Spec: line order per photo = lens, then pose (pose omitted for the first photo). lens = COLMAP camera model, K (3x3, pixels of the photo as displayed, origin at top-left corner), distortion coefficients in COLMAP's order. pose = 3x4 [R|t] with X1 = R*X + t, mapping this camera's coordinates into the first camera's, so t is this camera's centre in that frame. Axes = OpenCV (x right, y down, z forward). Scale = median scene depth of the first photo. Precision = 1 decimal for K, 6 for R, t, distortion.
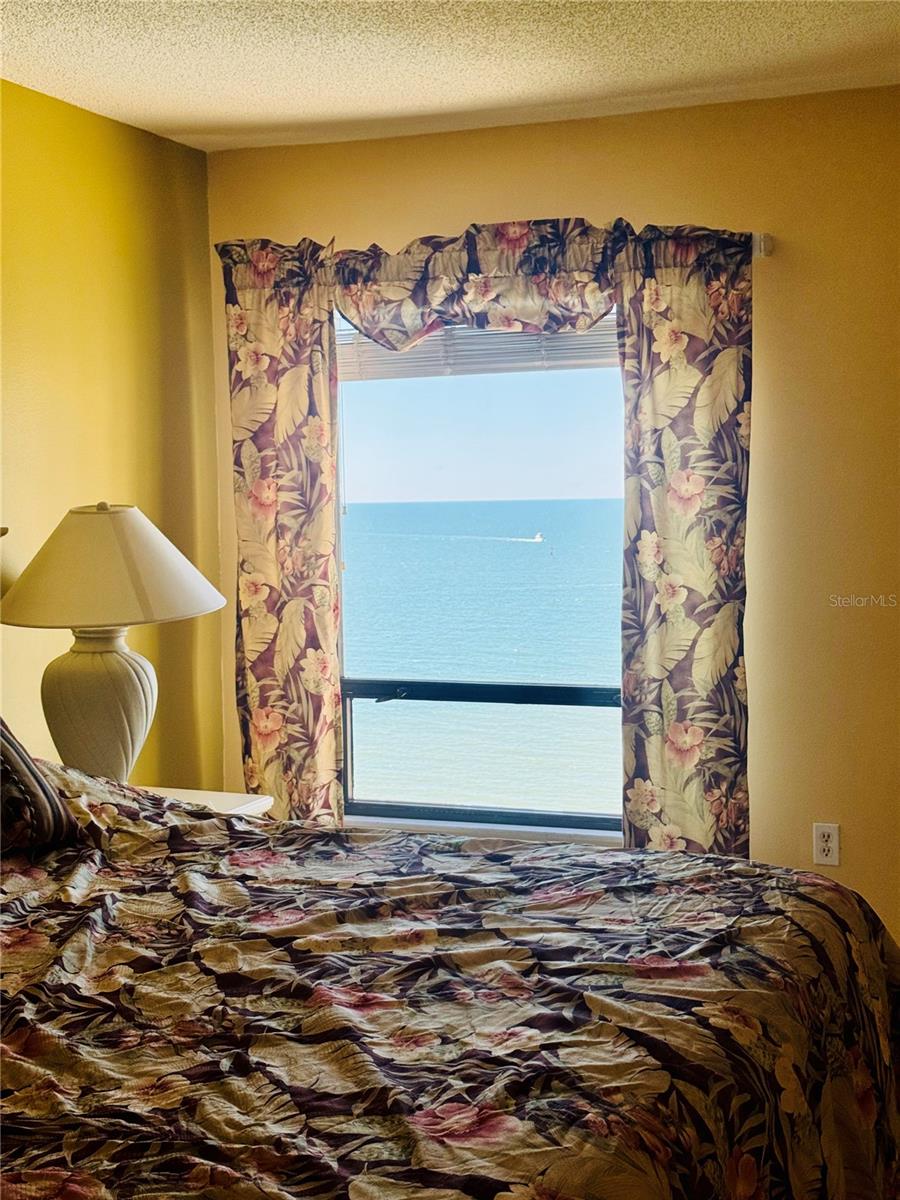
lens RADIAL K [[1672.2, 0, 447.5], [0, 1672.2, 616.2], [0, 0, 1]] dist [0.079161, 0.109226]
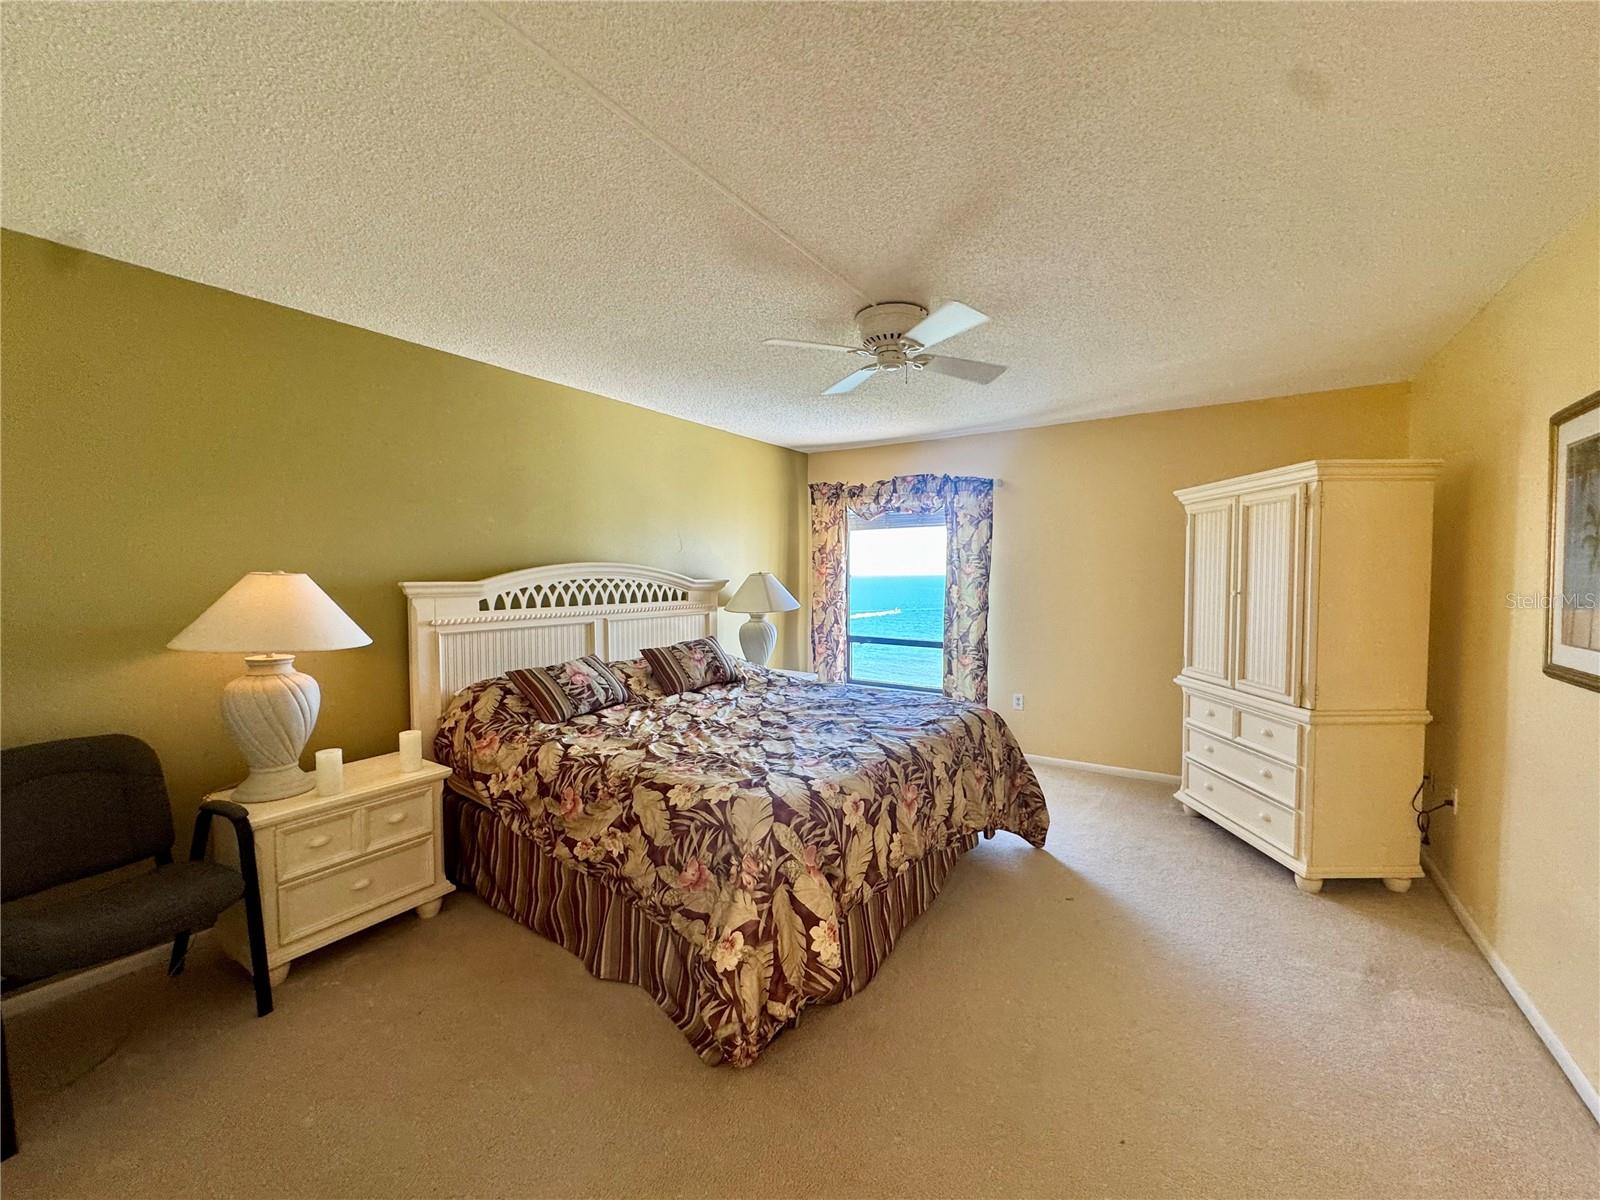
lens RADIAL K [[638.5, 0, 799.8], [0, 638.5, 602.5], [0, 0, 1]] dist [-0.003861, 0.000490]
pose [[0.975779, 0.026272, -0.217174, 0.139236], [-0.031446, 0.999297, -0.020399, 0.010126], [0.216486, 0.026734, 0.975920, -0.118795]]
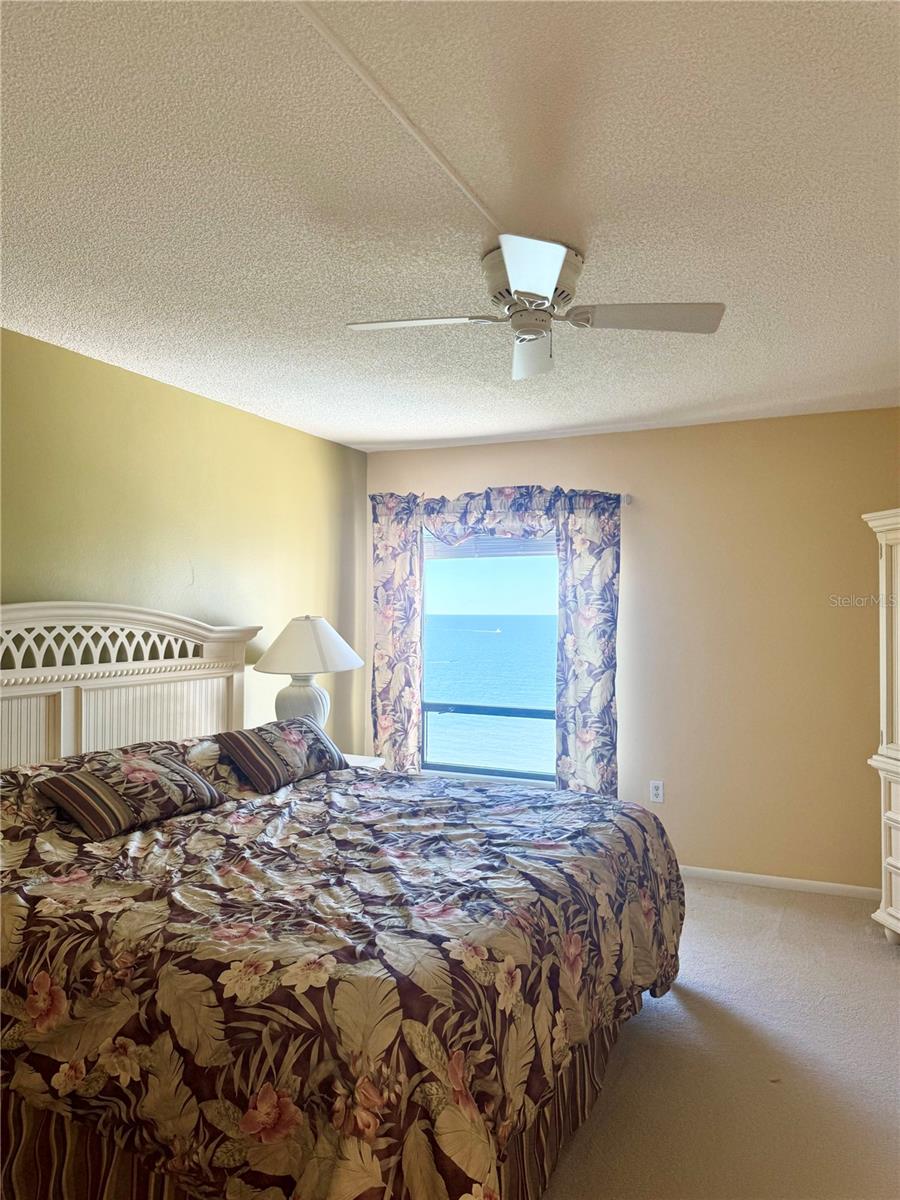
lens RADIAL K [[839.0, 0, 454.4], [0, 839.0, 596.9], [0, 0, 1]] dist [0.096450, -0.166689]
pose [[0.998204, 0.020530, -0.056273, 0.048801], [-0.025465, 0.995756, -0.088434, -0.001651], [0.054219, 0.089708, 0.994491, -0.061432]]
